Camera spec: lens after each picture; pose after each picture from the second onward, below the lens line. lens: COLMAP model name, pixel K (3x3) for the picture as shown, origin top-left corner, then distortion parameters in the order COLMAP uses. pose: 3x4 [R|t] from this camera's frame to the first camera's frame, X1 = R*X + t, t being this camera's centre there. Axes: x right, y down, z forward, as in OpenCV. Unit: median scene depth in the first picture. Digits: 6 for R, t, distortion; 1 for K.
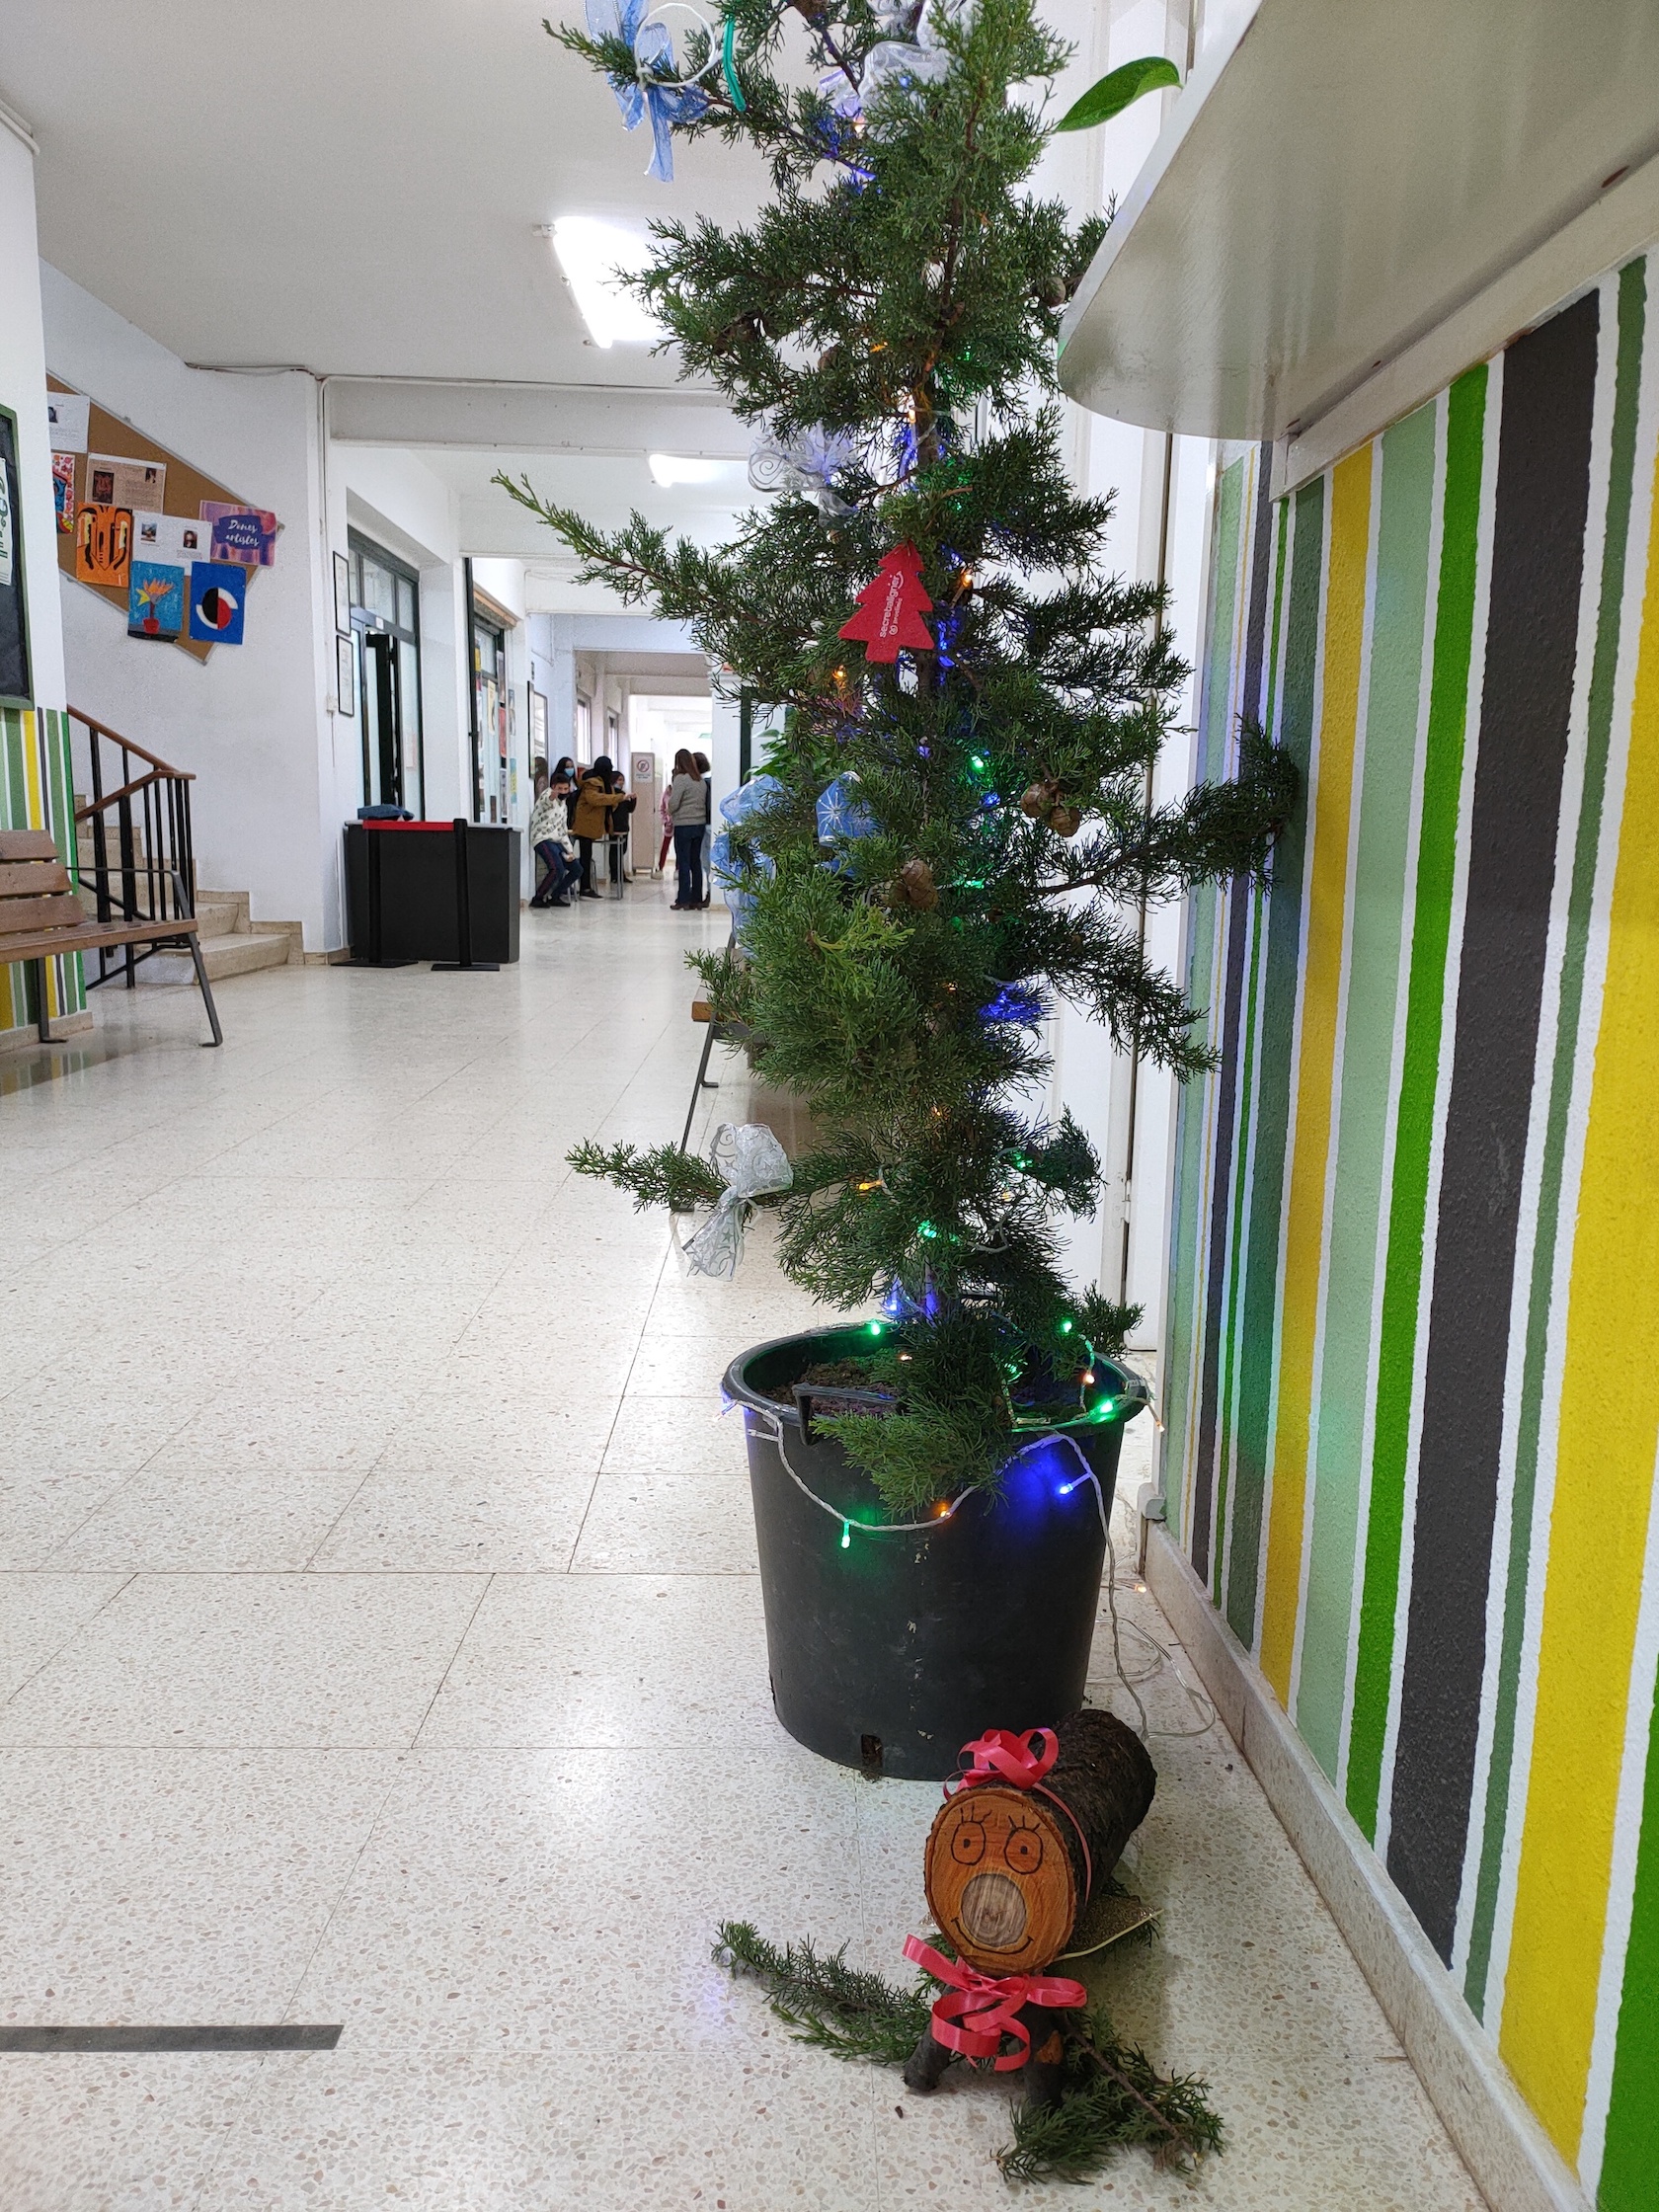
lens RADIAL K [[1634.0, 0, 826.1], [0, 1634.0, 1111.8], [0, 0, 1]] dist [0.112408, -0.128140]
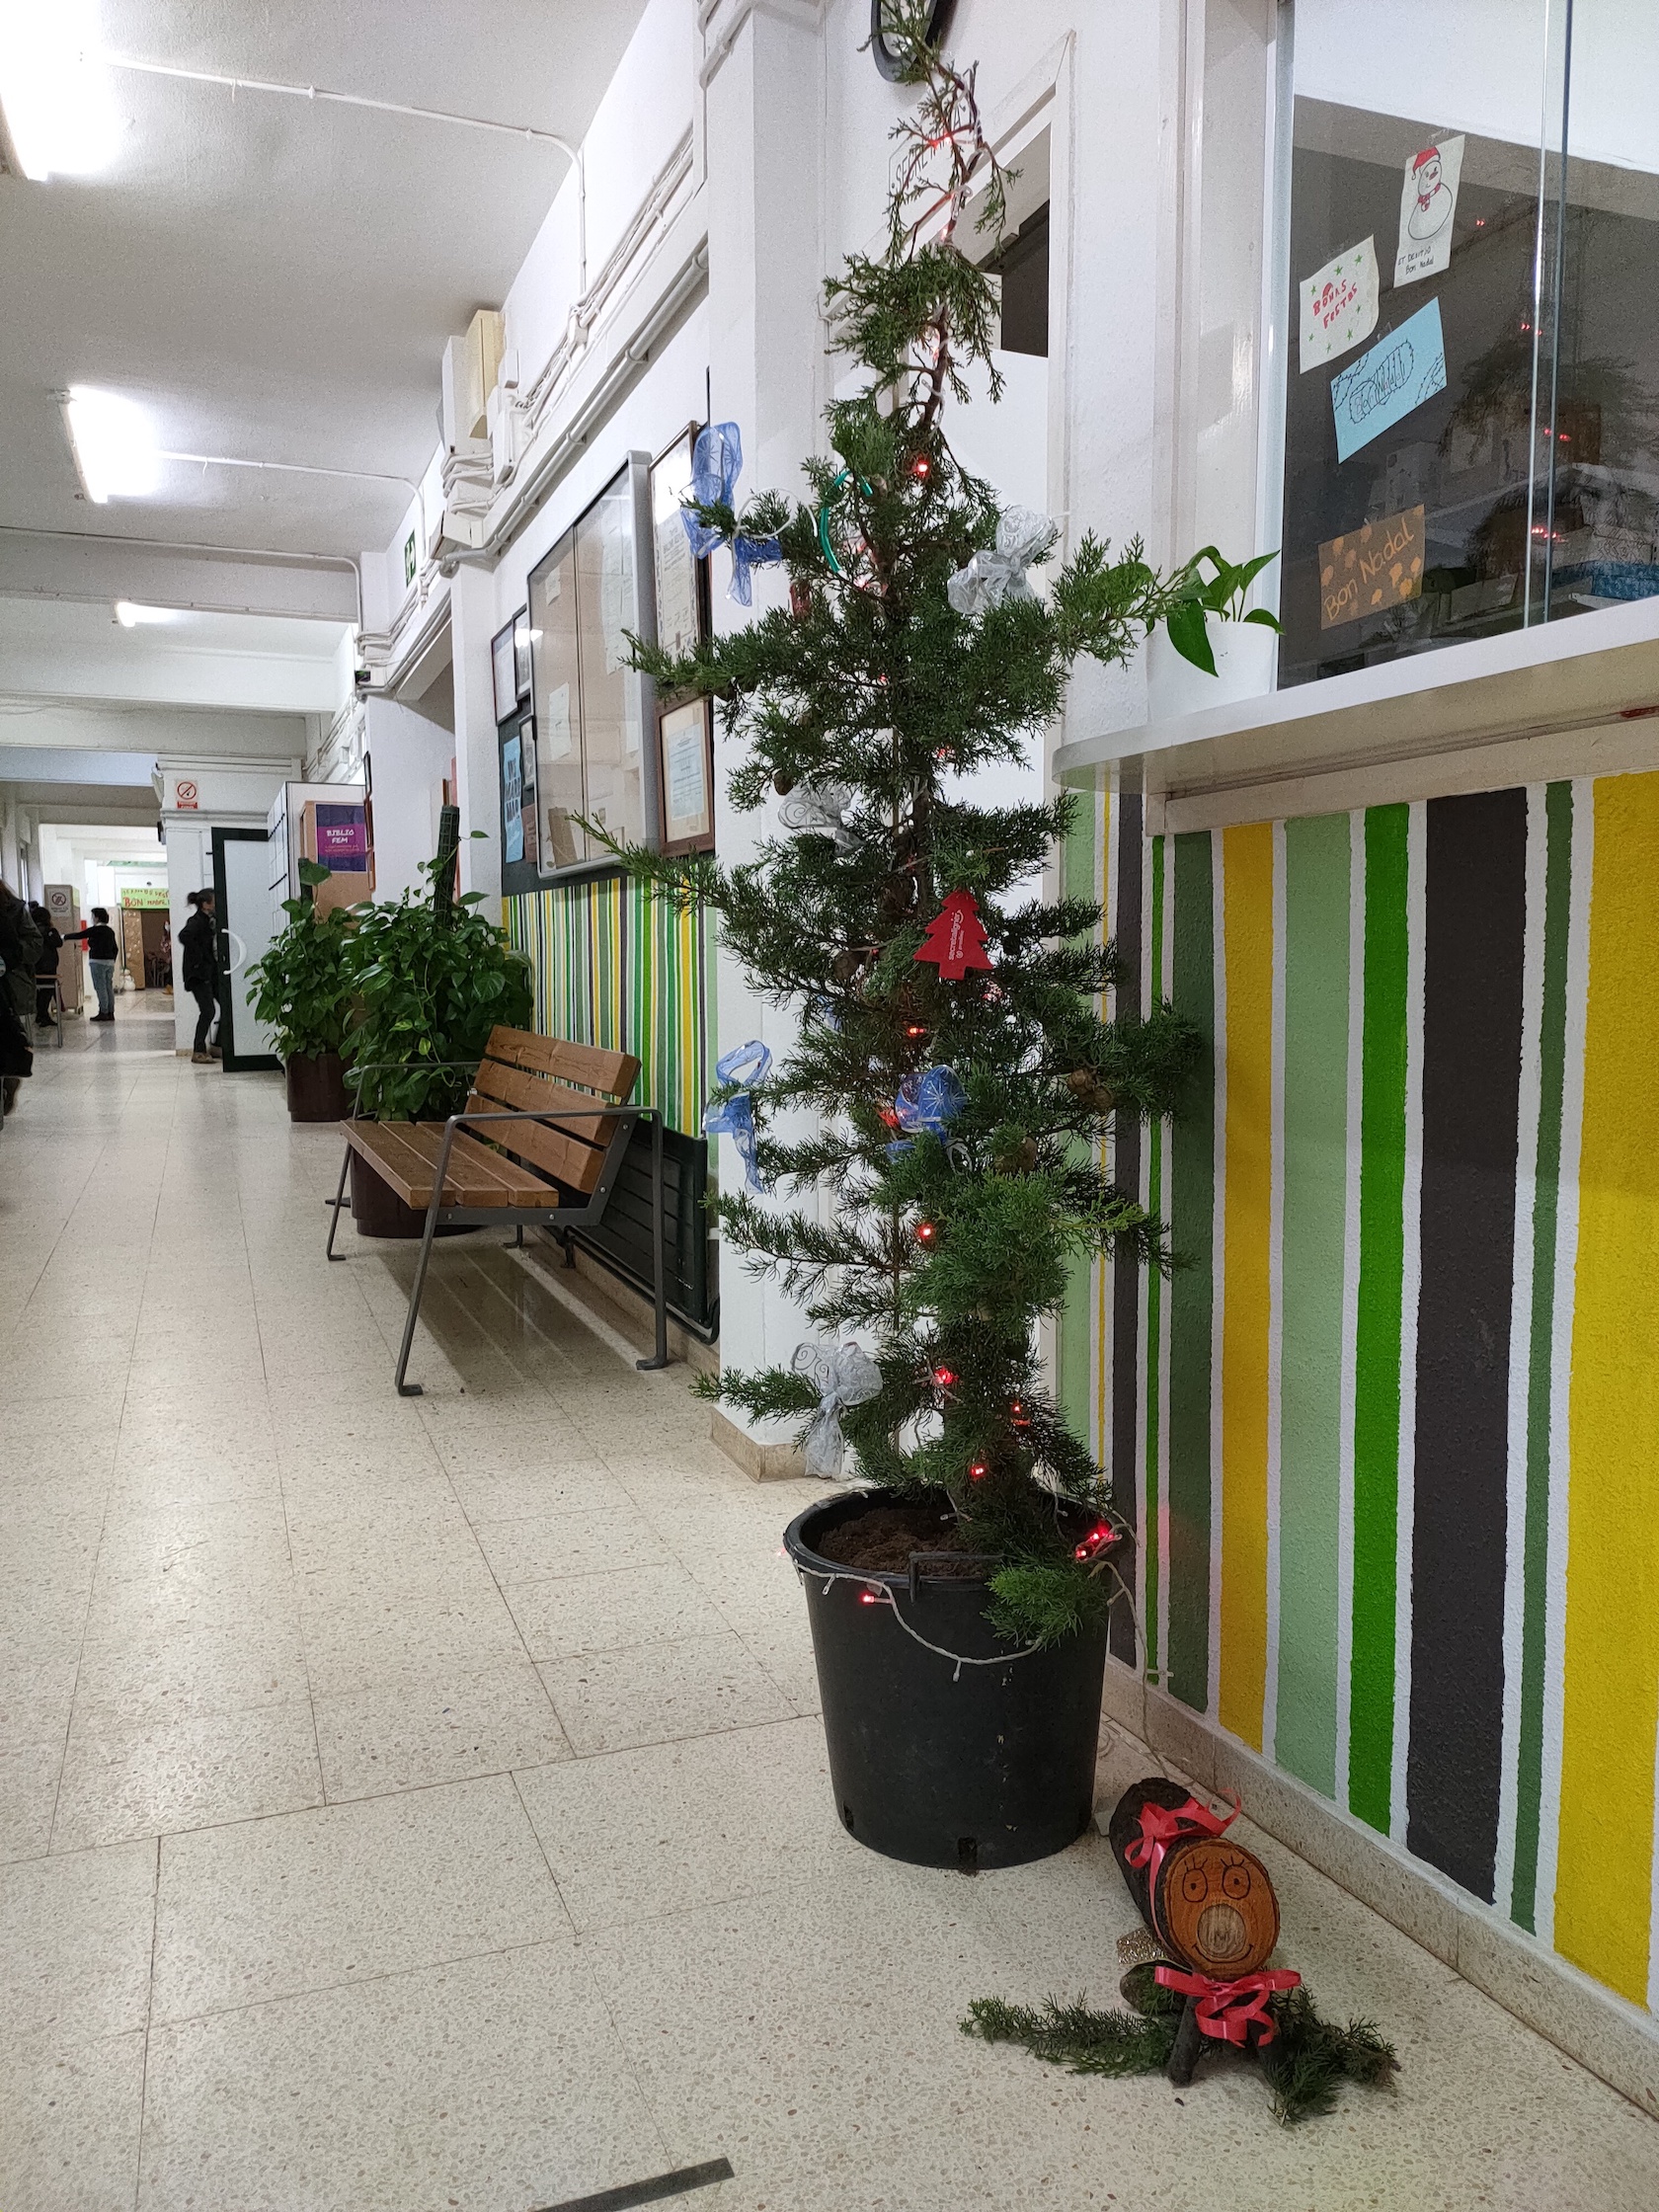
lens RADIAL K [[1645.4, 0, 819.6], [0, 1645.4, 1109.3], [0, 0, 1]] dist [0.108464, -0.121790]
pose [[0.939835, -0.055177, 0.337142, -0.572913], [0.079096, 0.995201, -0.057615, -0.116961], [-0.332345, 0.080815, 0.939689, -0.200020]]
